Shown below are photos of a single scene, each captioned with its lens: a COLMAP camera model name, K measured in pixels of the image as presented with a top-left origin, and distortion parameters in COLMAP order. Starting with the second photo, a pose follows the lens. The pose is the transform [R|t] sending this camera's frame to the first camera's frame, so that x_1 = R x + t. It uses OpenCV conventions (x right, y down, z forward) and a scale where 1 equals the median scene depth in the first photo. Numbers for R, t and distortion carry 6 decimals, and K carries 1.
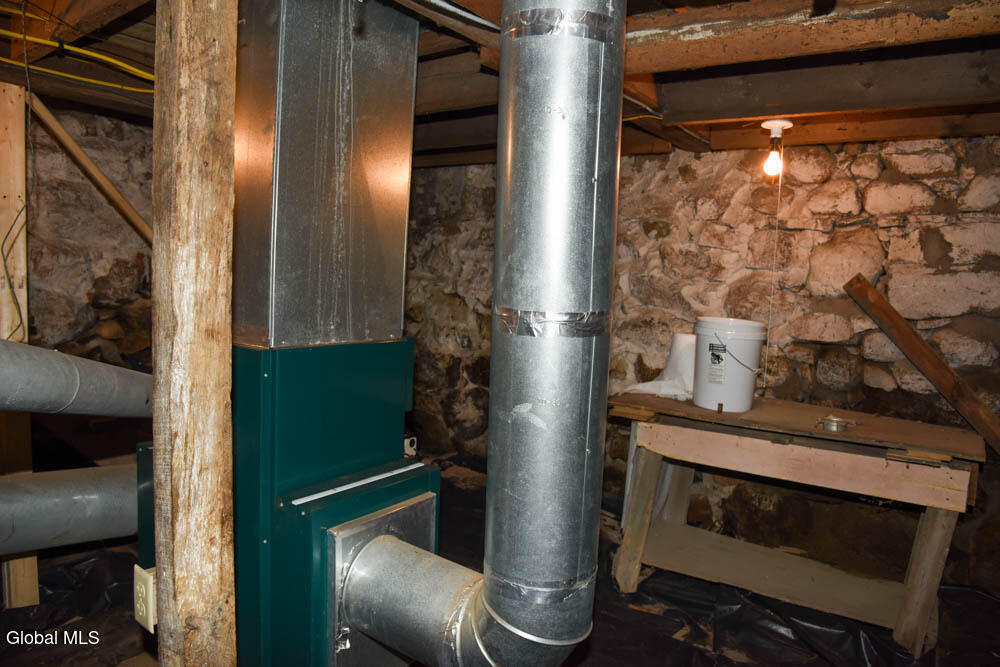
lens RADIAL K [[686.0, 0, 499.1], [0, 686.0, 335.7], [0, 0, 1]] dist [-0.060297, -0.000974]
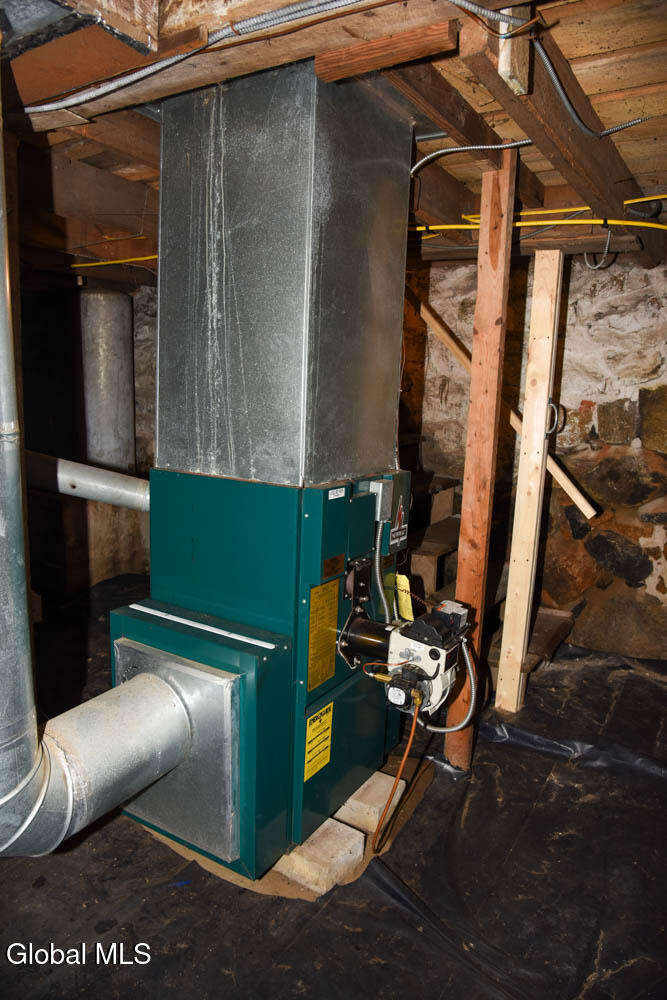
lens RADIAL K [[686.0, 0, 332.8], [0, 686.0, 495.0], [0, 0, 1]] dist [-0.060297, -0.000974]
pose [[0.041787, 0.109551, -0.993102, 0.733364], [-0.130445, 0.986061, 0.103286, -0.083676], [0.990575, 0.125230, 0.055495, 1.133301]]
